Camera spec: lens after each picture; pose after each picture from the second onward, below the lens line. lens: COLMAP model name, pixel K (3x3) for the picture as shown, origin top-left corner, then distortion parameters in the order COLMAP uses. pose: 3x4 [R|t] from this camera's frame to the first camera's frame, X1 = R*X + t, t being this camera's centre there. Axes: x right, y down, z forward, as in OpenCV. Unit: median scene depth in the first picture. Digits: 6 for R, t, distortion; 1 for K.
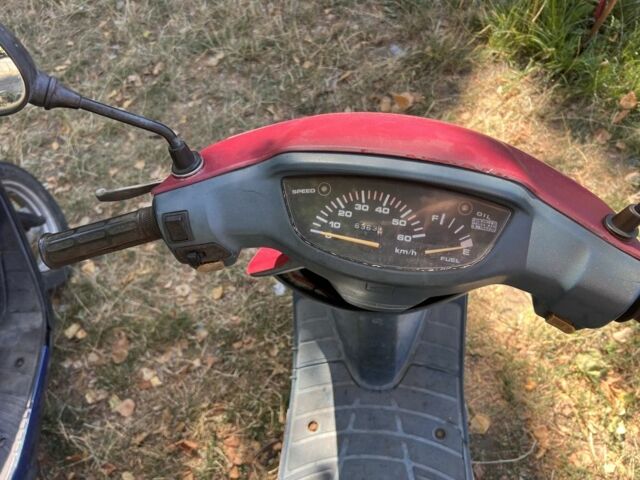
lens RADIAL K [[485.5, 0, 323.2], [0, 485.5, 238.6], [0, 0, 1]] dist [0.013309, -0.020741]
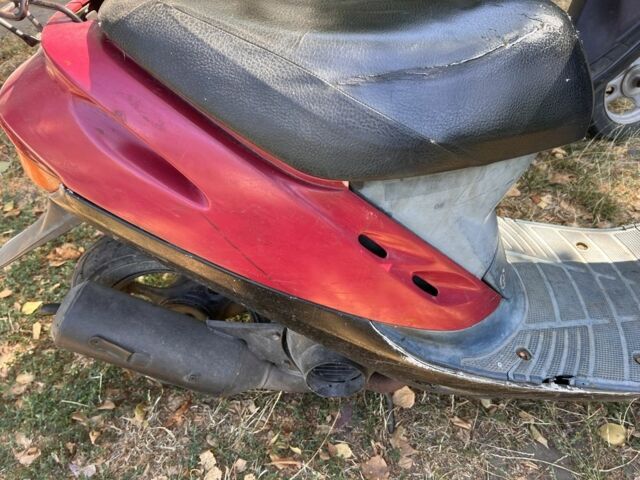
lens RADIAL K [[485.5, 0, 321.9], [0, 485.5, 242.9], [0, 0, 1]] dist [0.013309, -0.020741]
pose [[0.018299, 0.722138, -0.691507, 0.477167], [-0.856892, 0.367690, 0.361302, 0.373897], [0.515170, 0.585935, 0.625523, 0.129759]]
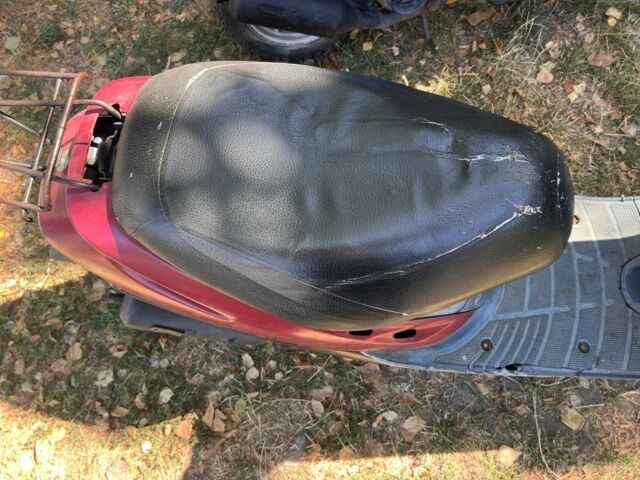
lens RADIAL K [[485.5, 0, 317.3], [0, 485.5, 240.9], [0, 0, 1]] dist [0.013309, -0.020741]
pose [[-0.015562, 0.973094, -0.229883, 0.202730], [-0.821859, 0.118496, 0.557231, 0.212673], [0.569478, 0.197603, 0.797902, -0.062246]]
